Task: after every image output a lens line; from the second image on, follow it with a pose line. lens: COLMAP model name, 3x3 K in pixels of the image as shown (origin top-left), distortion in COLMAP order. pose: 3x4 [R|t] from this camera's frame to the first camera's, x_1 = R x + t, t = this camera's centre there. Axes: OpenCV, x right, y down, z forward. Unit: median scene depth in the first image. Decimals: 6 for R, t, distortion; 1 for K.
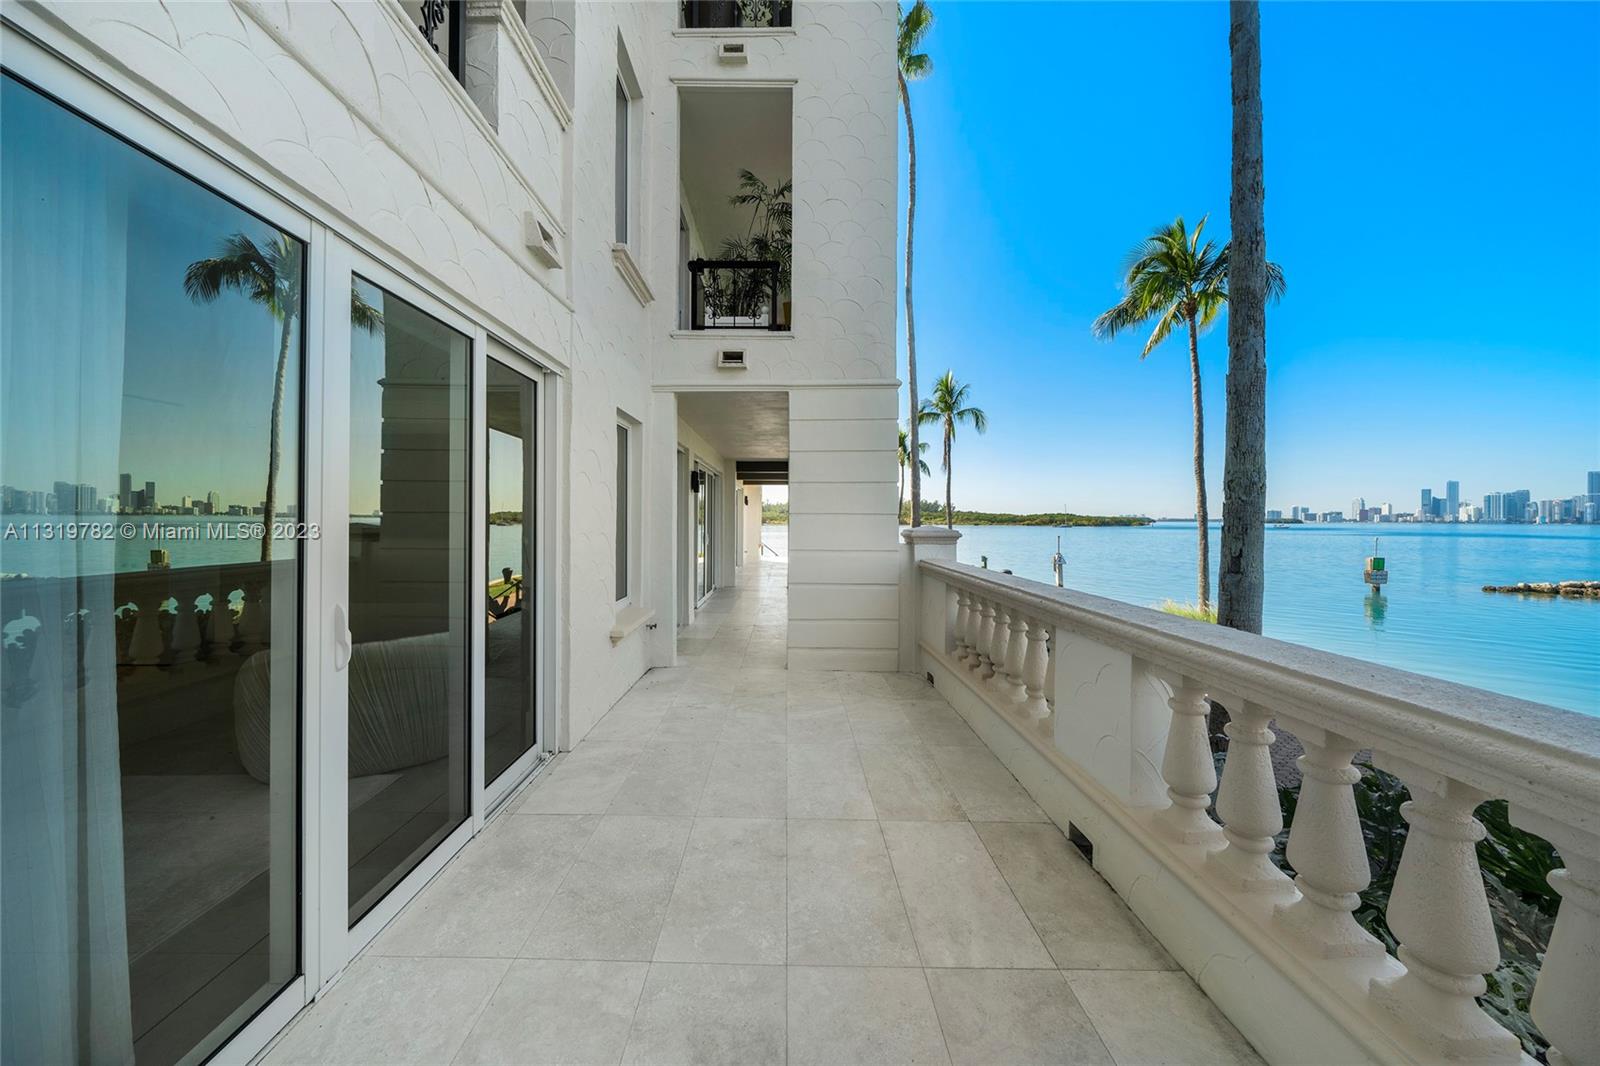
lens RADIAL K [[558.1, 0, 782.6], [0, 558.1, 517.6], [0, 0, 1]] dist [-0.007606, -0.000021]
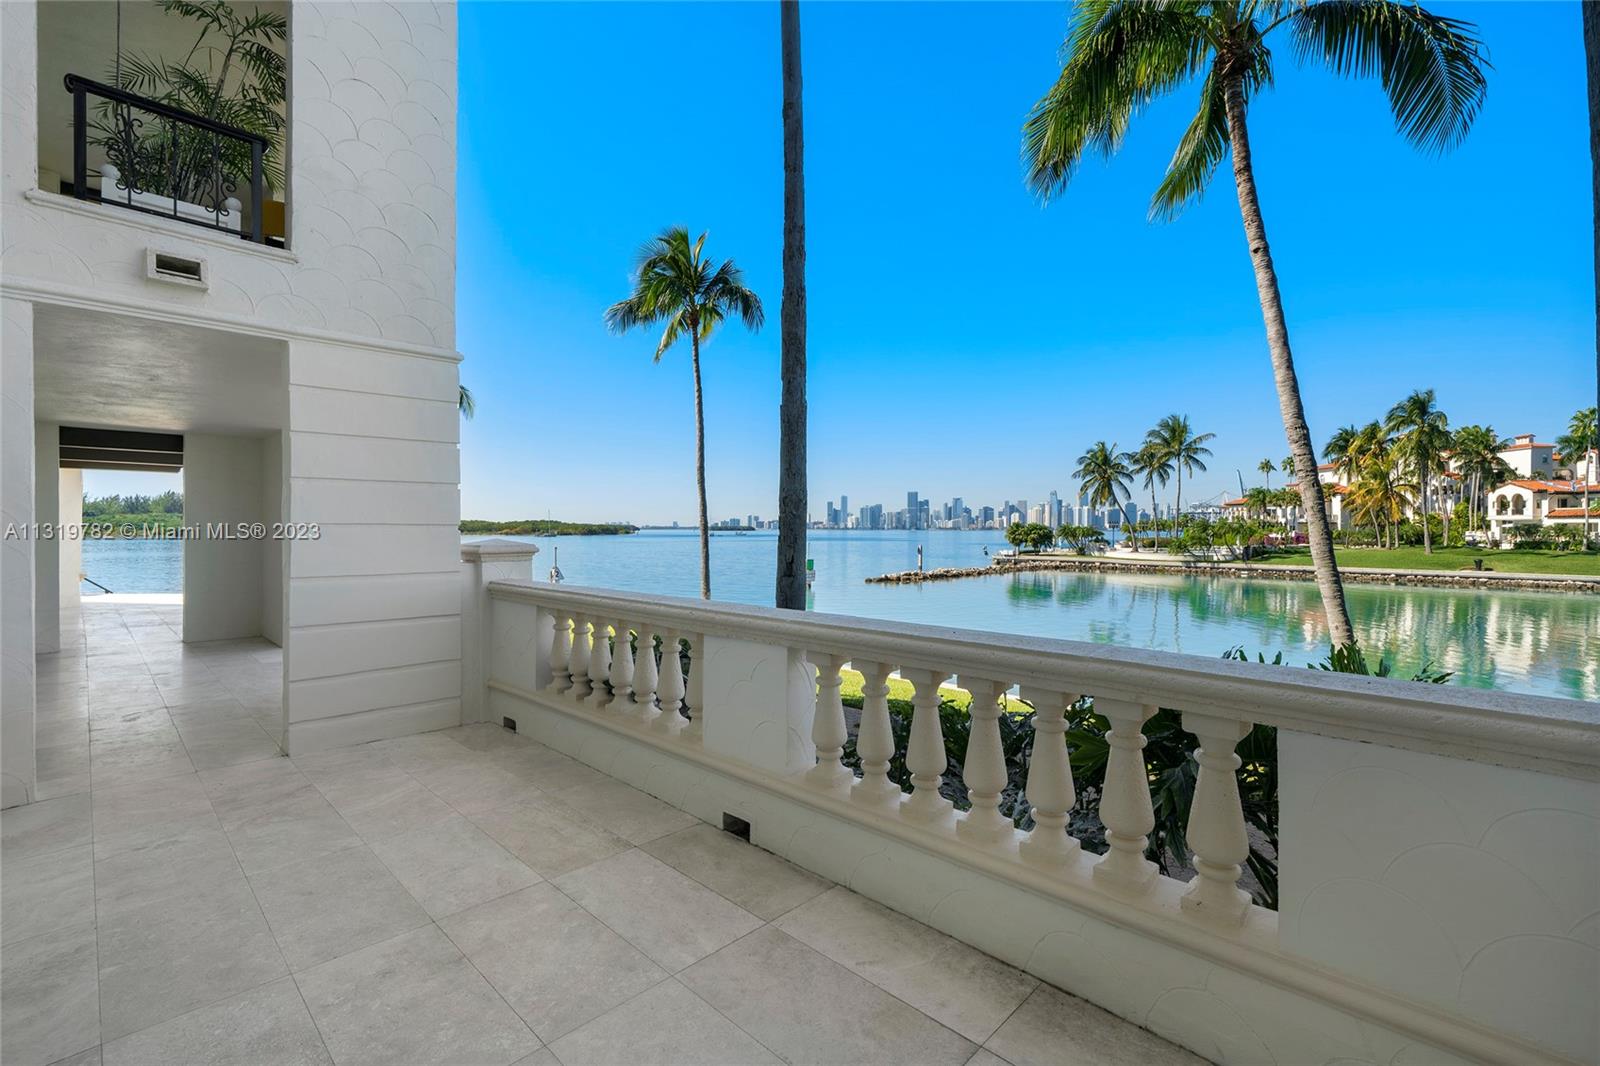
lens RADIAL K [[693.7, 0, 791.2], [0, 693.7, 529.5], [0, 0, 1]] dist [-0.000770, 0.000266]
pose [[0.692366, -0.004651, 0.721531, -0.043661], [0.000047, 0.999980, 0.006401, -0.001403], [-0.721546, -0.004398, 0.692353, -0.002947]]
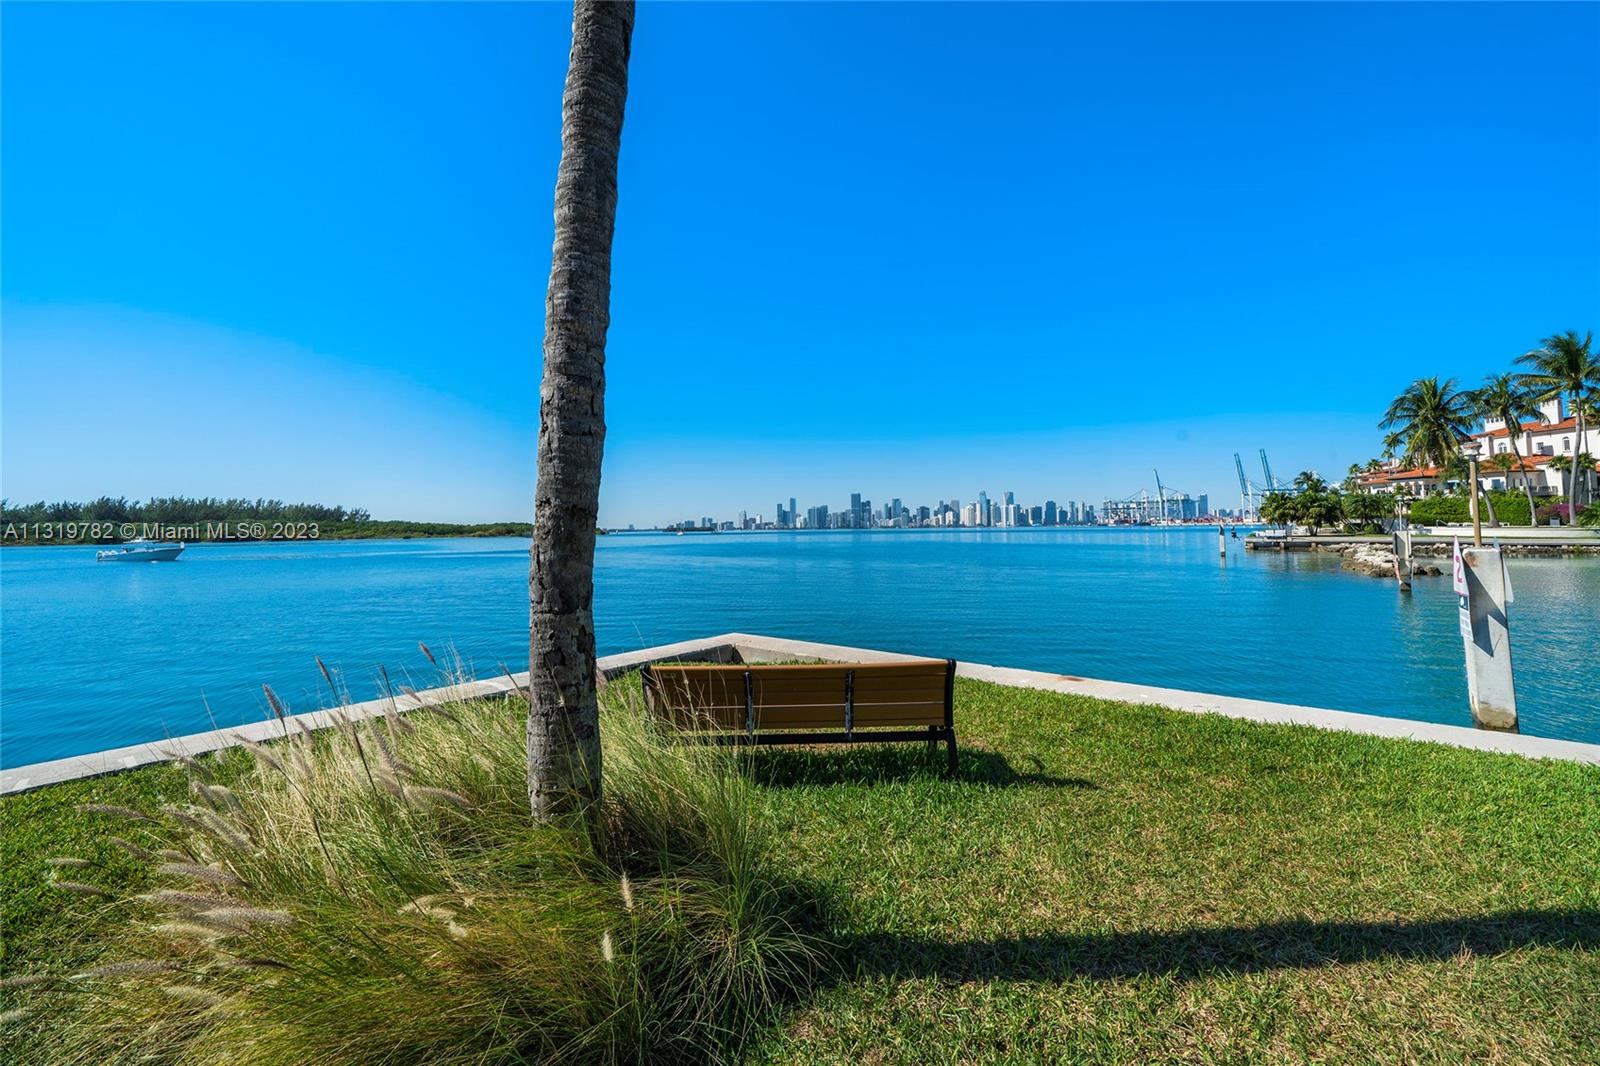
lens RADIAL K [[639.6, 0, 793.3], [0, 639.6, 504.2], [0, 0, 1]] dist [-0.003961, -0.000126]
pose [[0.627154, 0.016502, 0.778721, 0.358022], [0.015613, 0.999308, -0.033750, 0.102325], [-0.778739, 0.033324, 0.626462, 1.945514]]
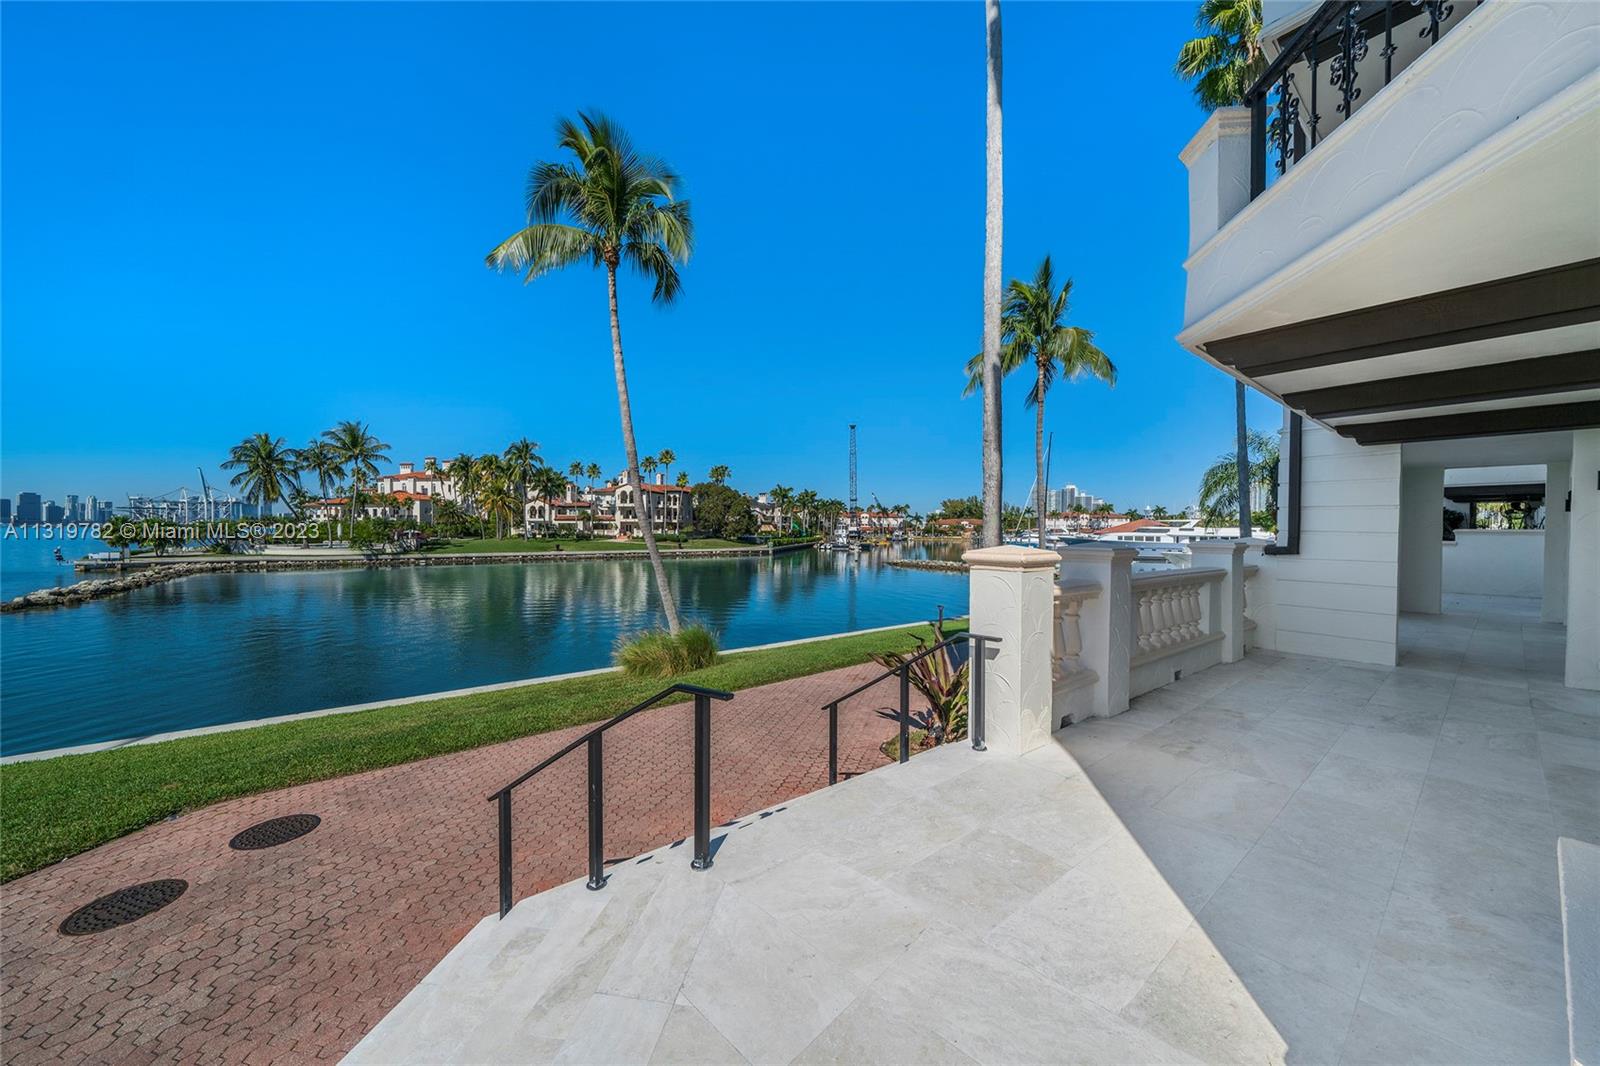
lens RADIAL K [[552.9, 0, 782.8], [0, 552.9, 534.4], [0, 0, 1]] dist [-0.002005, -0.000048]
pose [[-0.595011, -0.017038, 0.803537, -0.033136], [-0.008955, 0.999854, 0.014570, -0.000032], [-0.803668, 0.001474, -0.595076, 1.018196]]
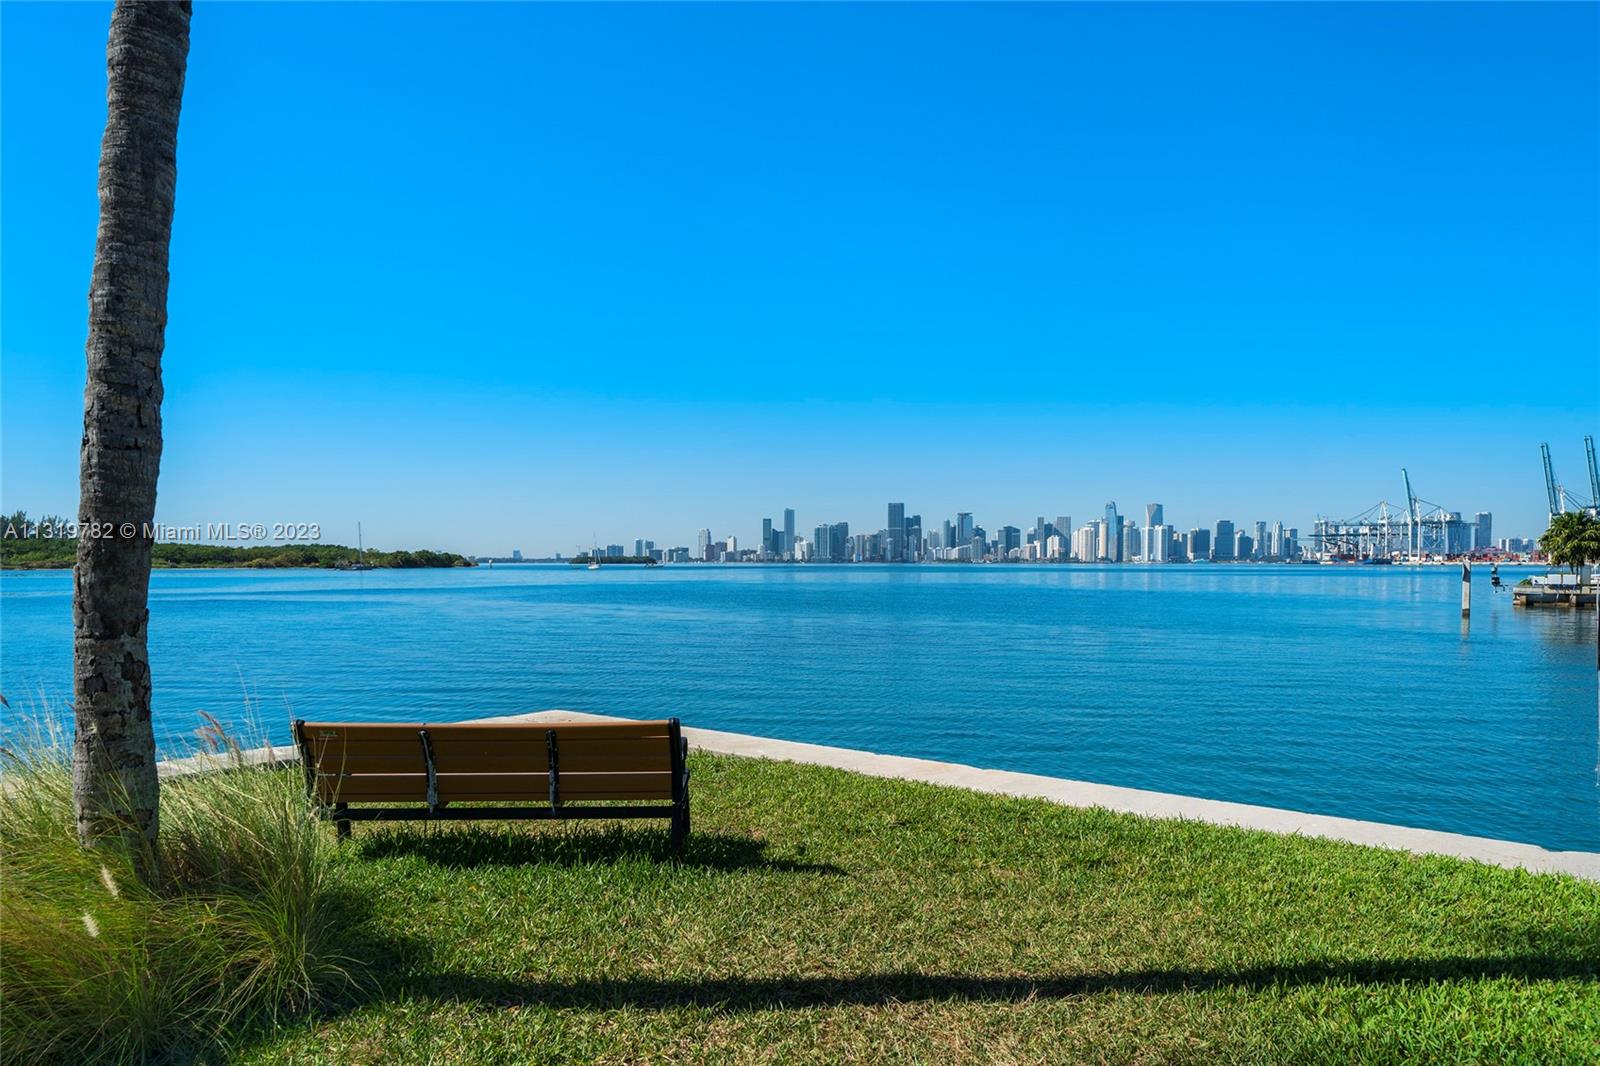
lens RADIAL K [[1077.3, 0, 789.6], [0, 1077.3, 614.7], [0, 0, 1]] dist [-0.000029, 0.000203]
pose [[0.627790, -0.043062, 0.777191, 0.352598], [0.001459, 0.998532, 0.054147, 0.103316], [-0.778382, -0.032860, 0.626931, 1.853753]]
